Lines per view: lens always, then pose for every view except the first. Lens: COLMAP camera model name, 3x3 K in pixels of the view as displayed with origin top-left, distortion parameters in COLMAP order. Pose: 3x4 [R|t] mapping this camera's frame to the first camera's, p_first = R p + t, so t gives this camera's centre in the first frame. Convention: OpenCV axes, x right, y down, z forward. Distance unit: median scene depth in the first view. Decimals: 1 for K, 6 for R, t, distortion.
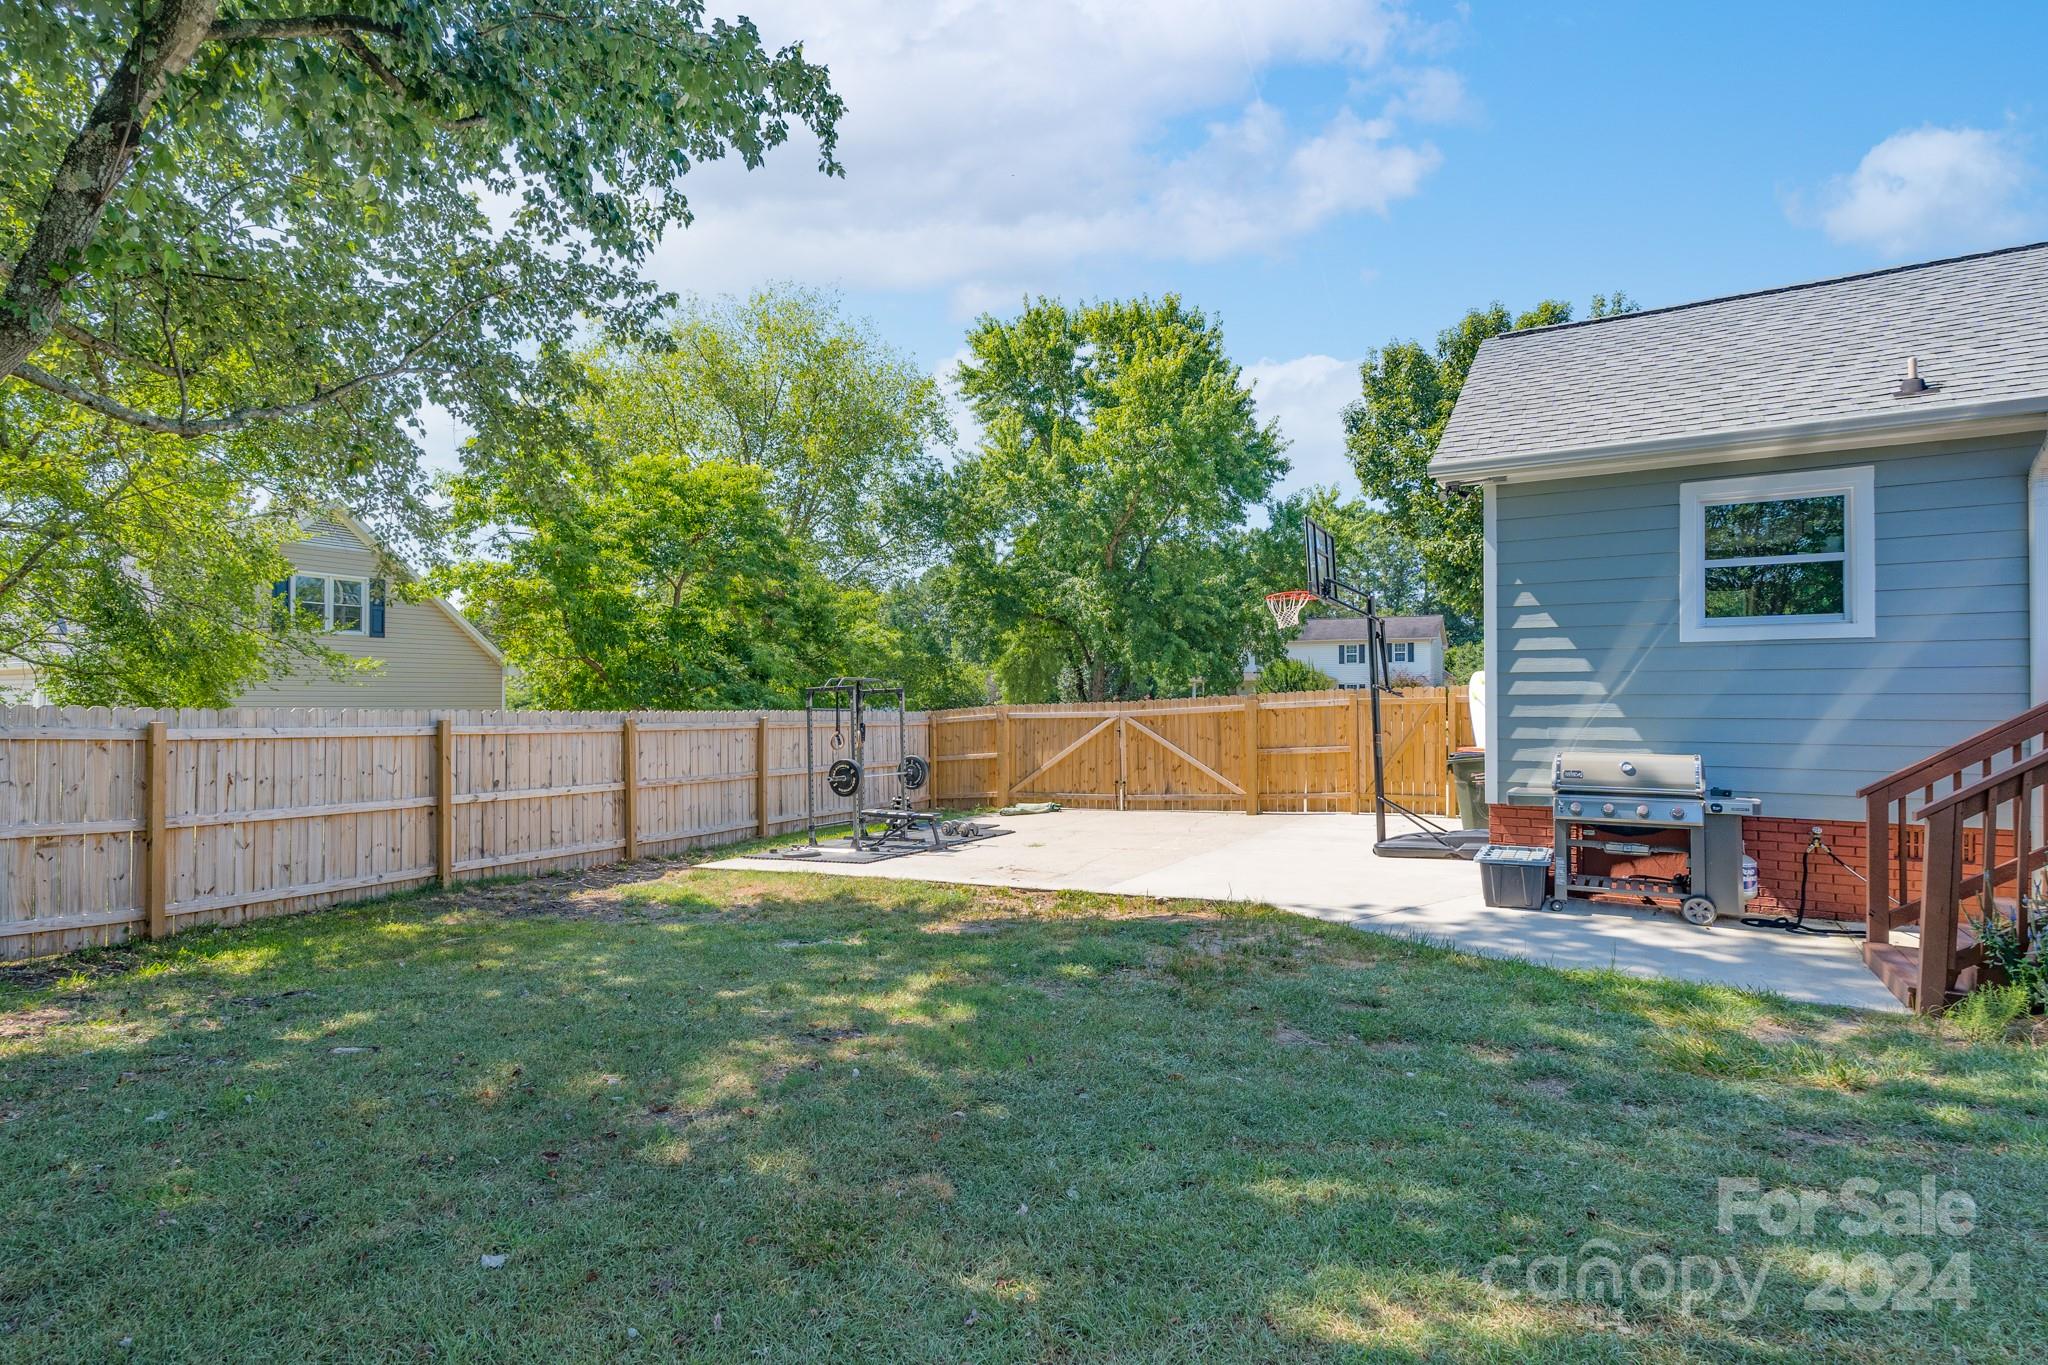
lens RADIAL K [[941.9, 0, 1024.0], [0, 941.9, 682.5], [0, 0, 1]] dist [-0.002430, -0.000300]
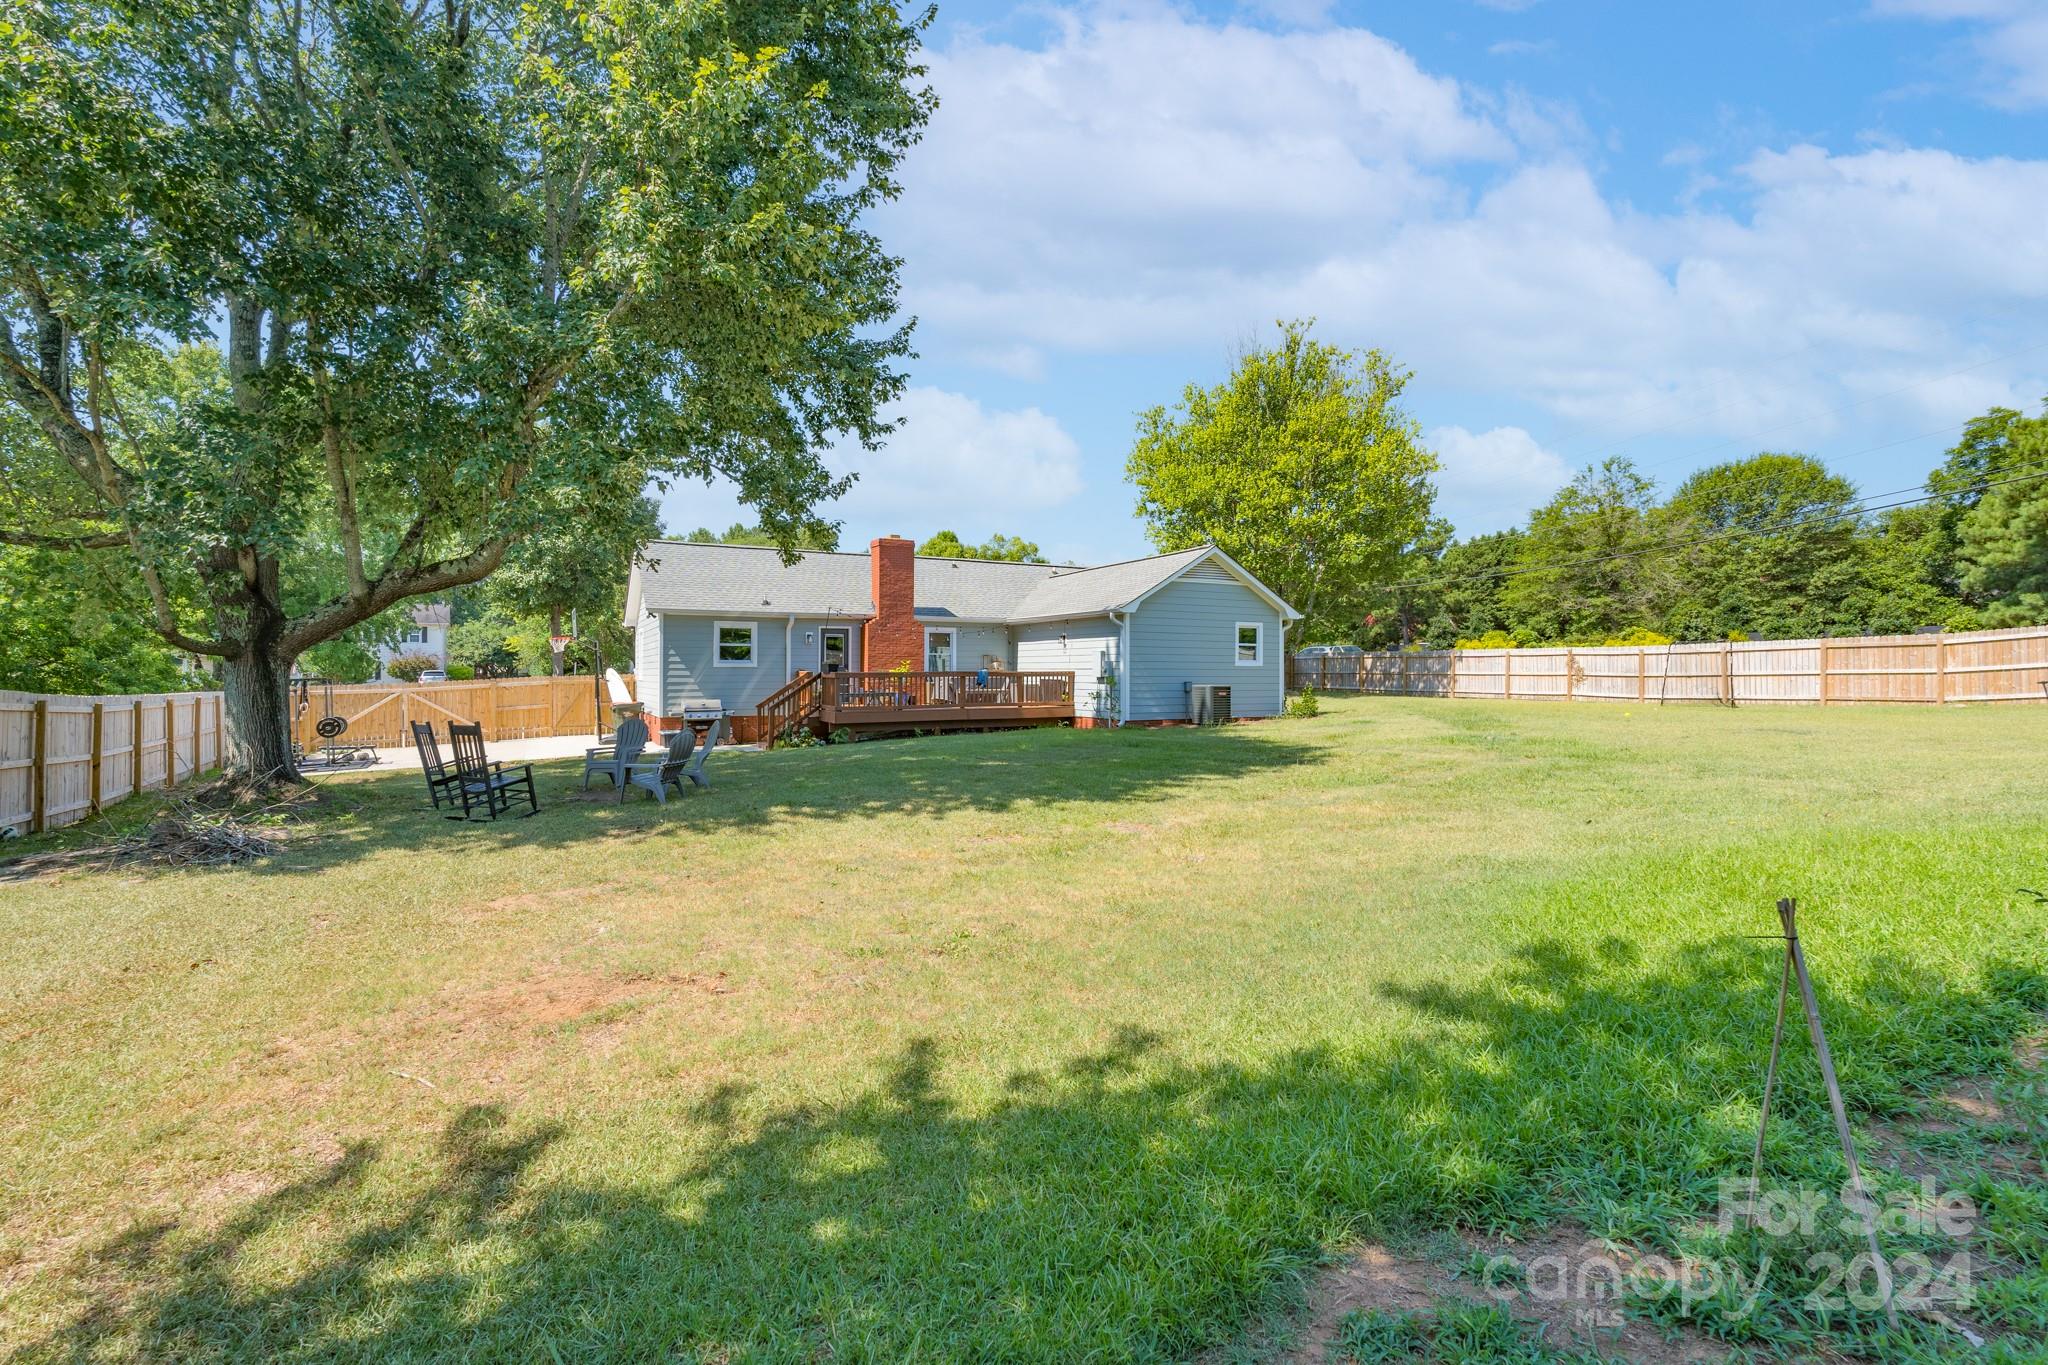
lens RADIAL K [[941.9, 0, 1024.0], [0, 941.9, 682.5], [0, 0, 1]] dist [-0.002430, -0.000300]
pose [[0.485713, -0.008654, 0.874076, -0.961806], [-0.020186, 0.999573, 0.021113, -0.044431], [-0.873885, -0.027899, 0.485331, -0.908868]]
